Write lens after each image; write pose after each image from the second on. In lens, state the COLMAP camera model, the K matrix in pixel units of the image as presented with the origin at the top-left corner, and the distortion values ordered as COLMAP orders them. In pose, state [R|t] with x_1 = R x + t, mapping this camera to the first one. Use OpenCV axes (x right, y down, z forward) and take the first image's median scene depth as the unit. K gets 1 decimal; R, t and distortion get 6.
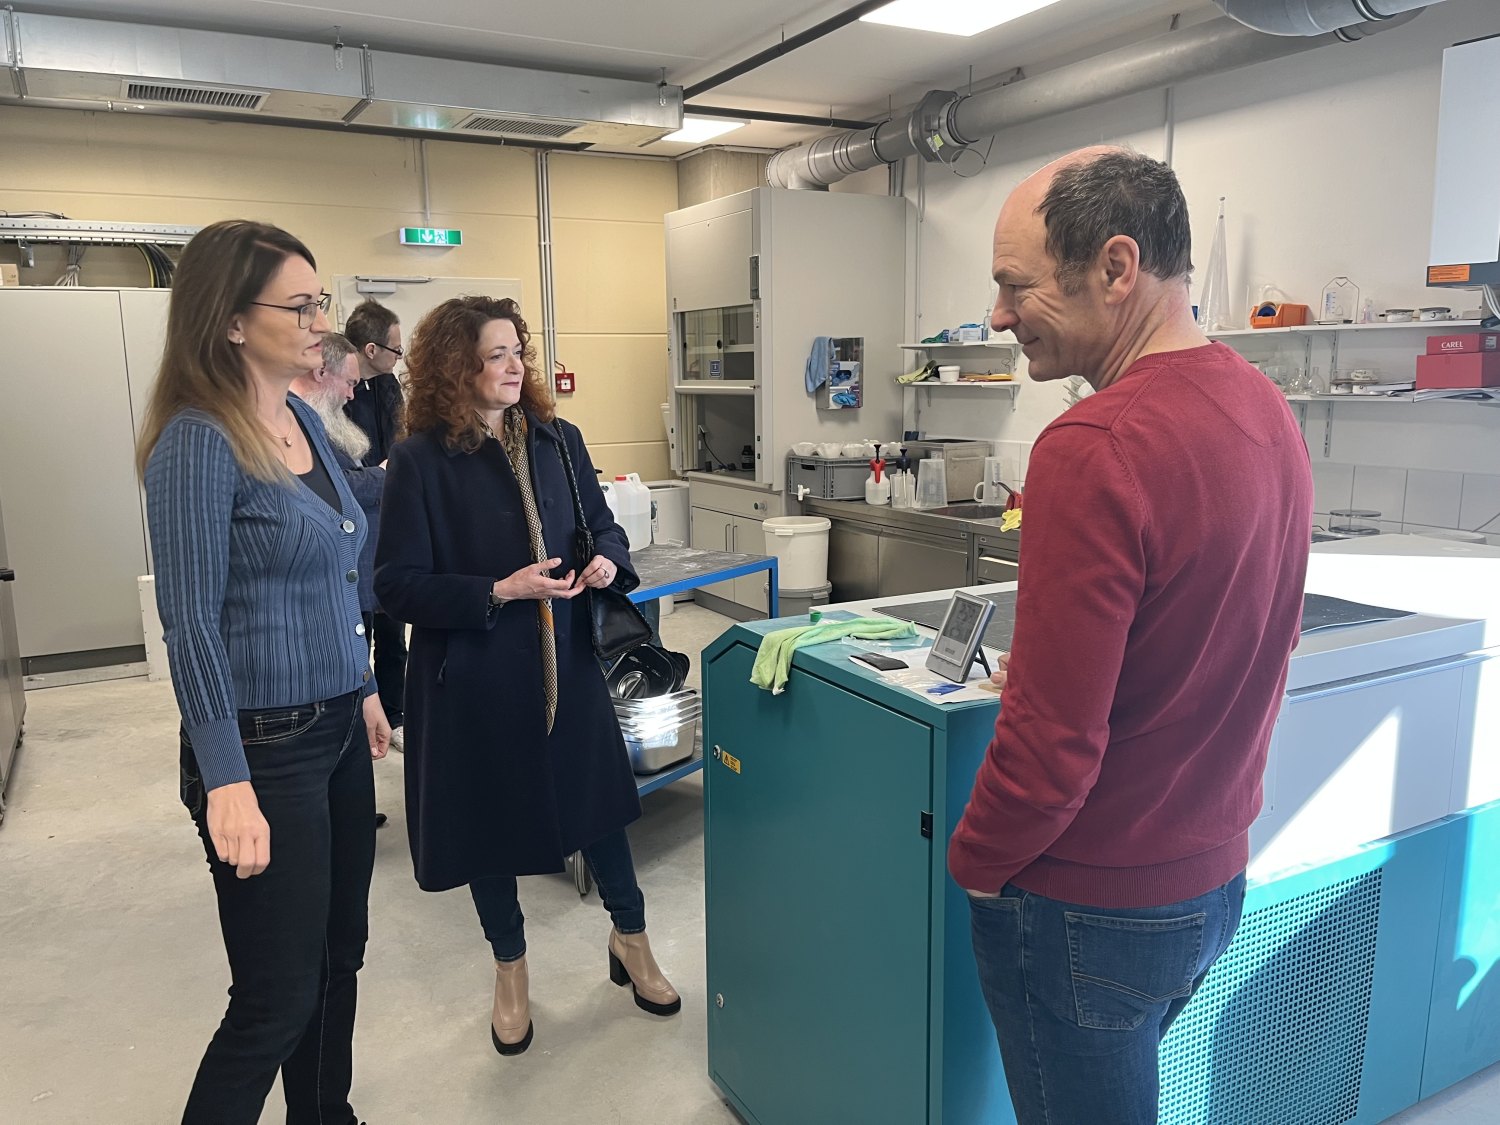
lens RADIAL K [[1161.9, 0, 732.4], [0, 1161.9, 564.8], [0, 0, 1]] dist [0.071785, -0.091004]
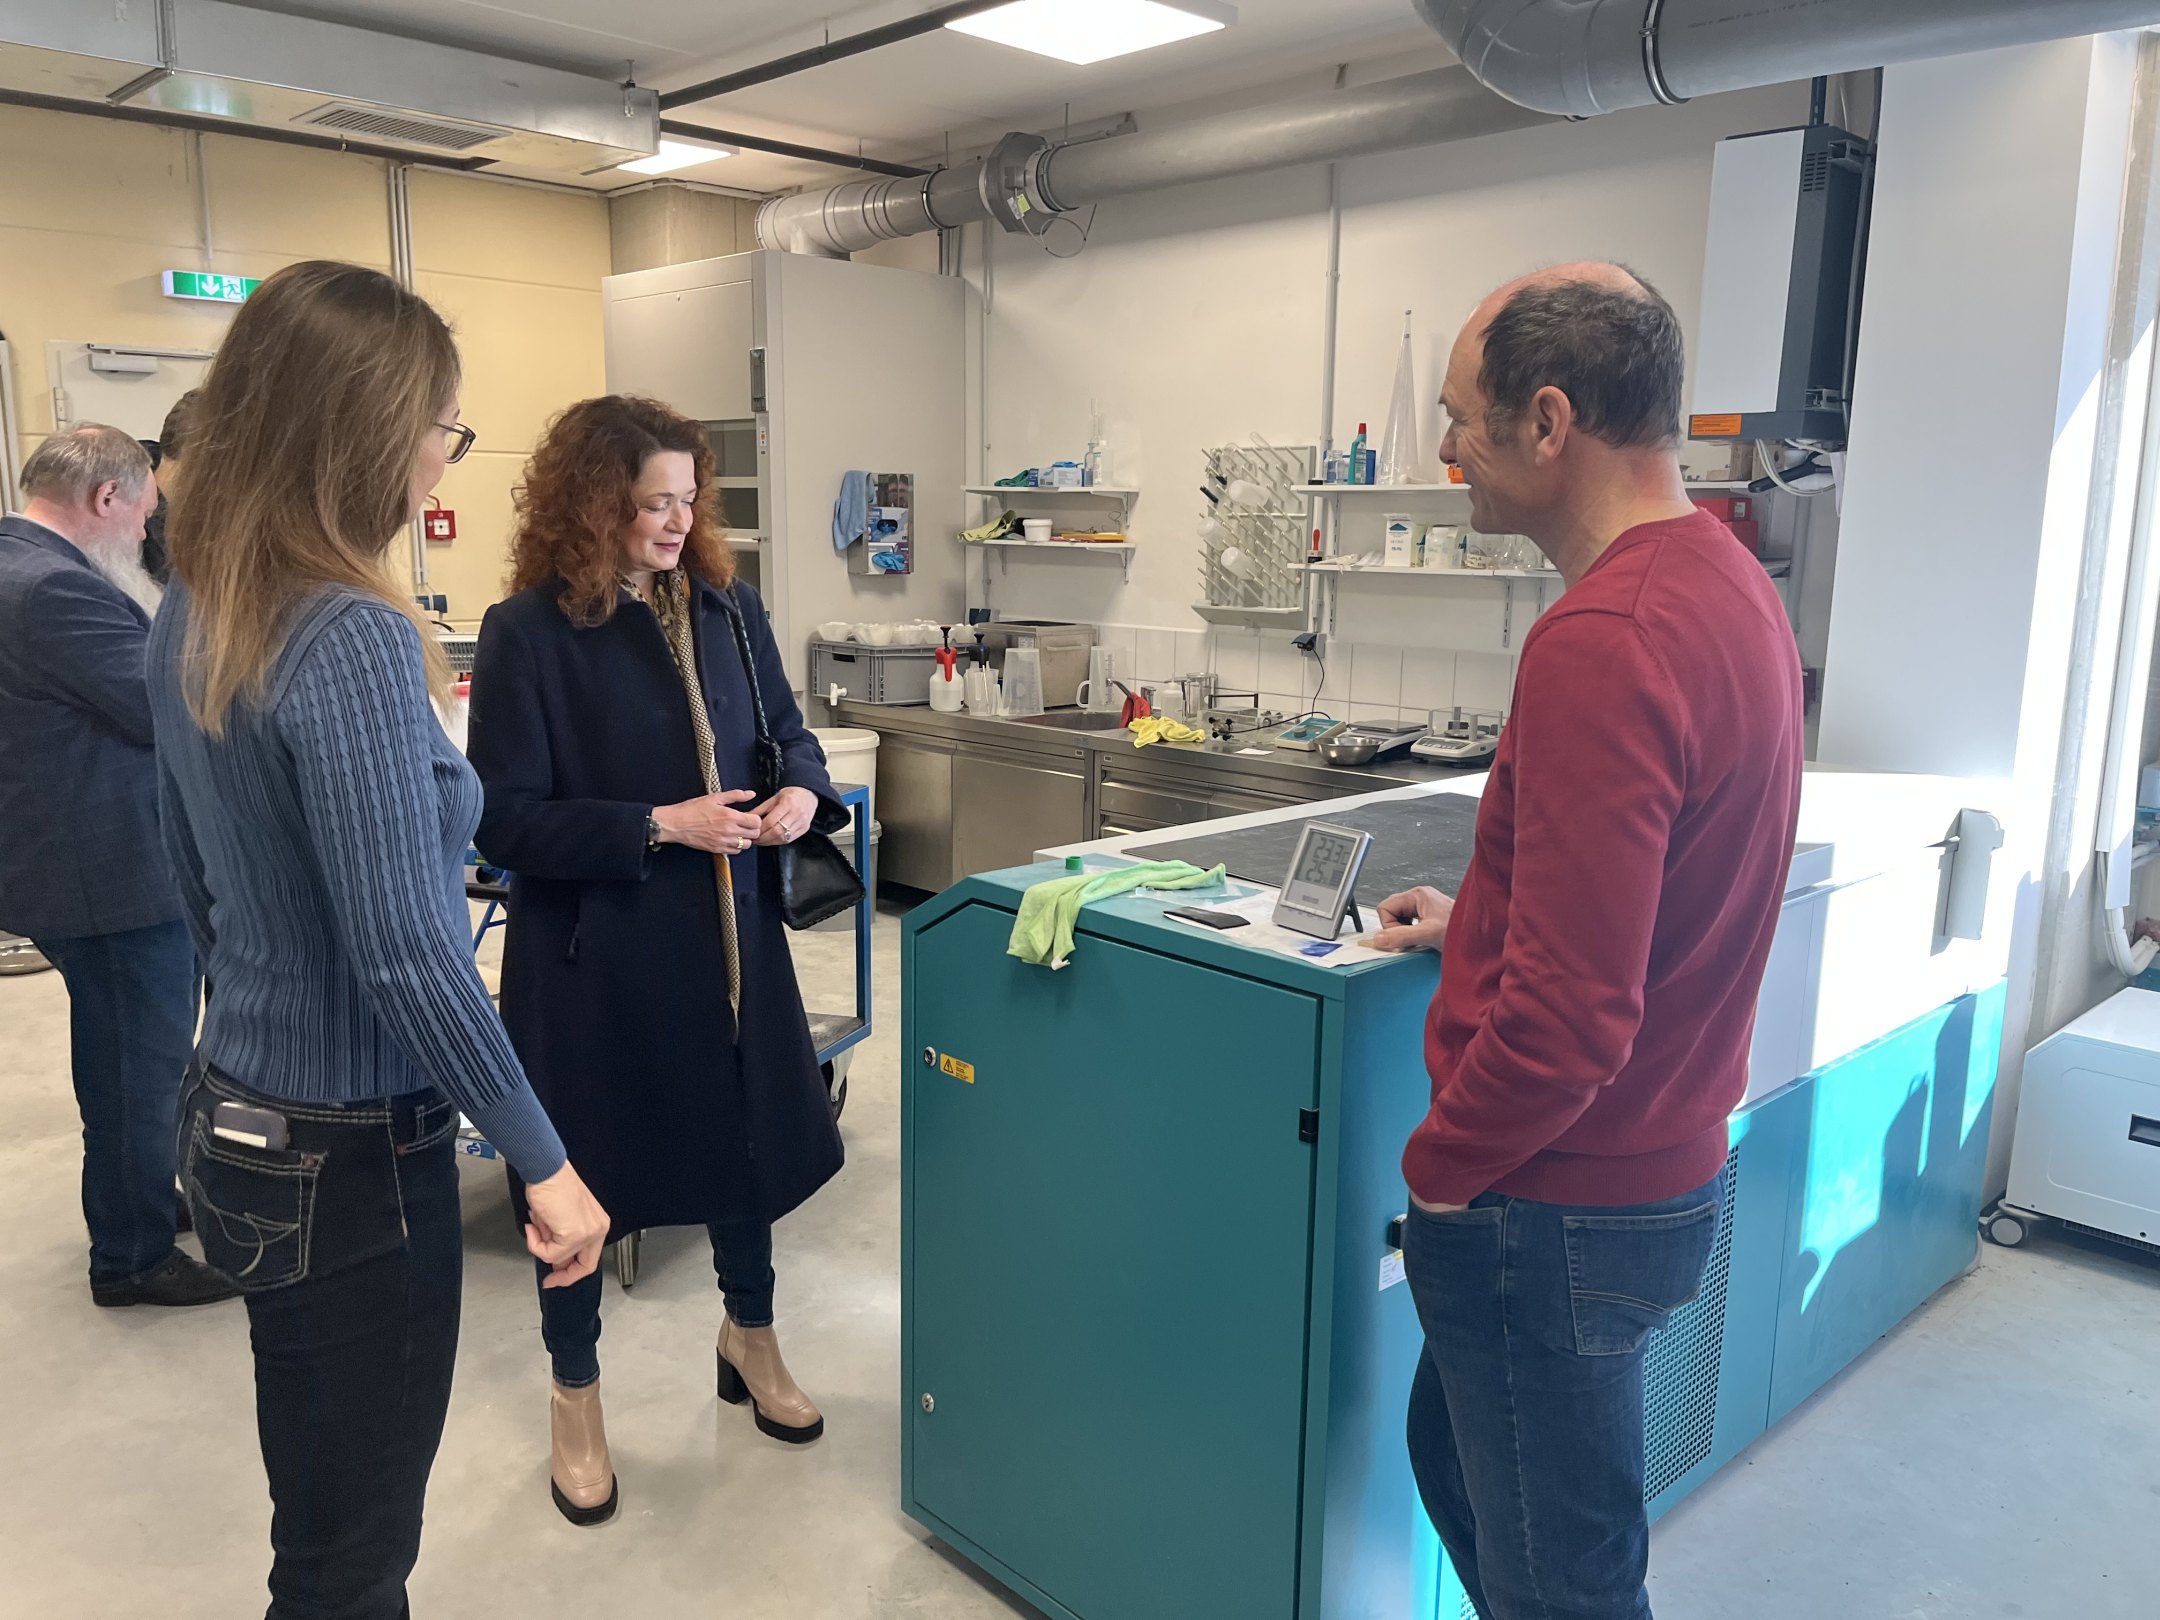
lens RADIAL K [[1661.3, 0, 1075.5], [0, 1661.3, 827.0], [0, 0, 1]] dist [0.069940, -0.094018]
pose [[0.962206, -0.021333, 0.271486, -0.074241], [0.016757, 0.999676, 0.019165, 0.000902], [-0.271807, -0.013892, 0.962252, -0.000996]]
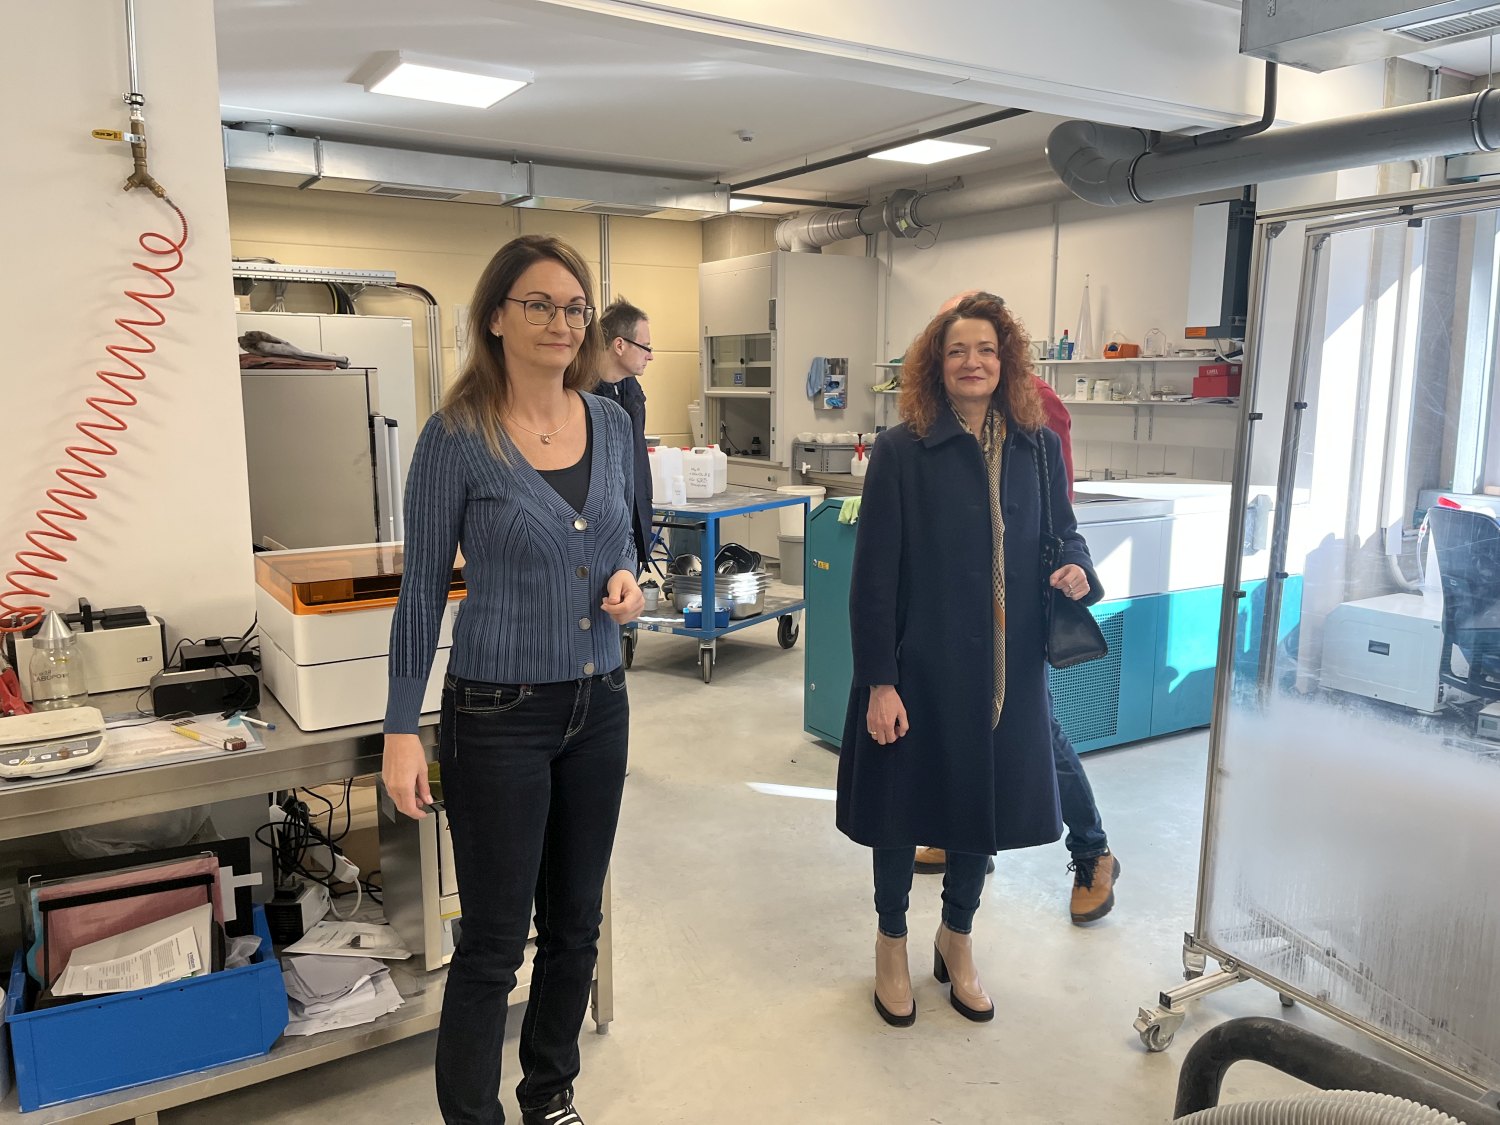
lens RADIAL K [[1161.9, 0, 732.4], [0, 1161.9, 564.8], [0, 0, 1]] dist [0.071785, -0.091004]
pose [[0.998653, 0.007518, 0.051347, -0.098803], [-0.007040, 0.999930, -0.009470, 0.068491], [-0.051414, 0.009096, 0.998636, -0.394820]]
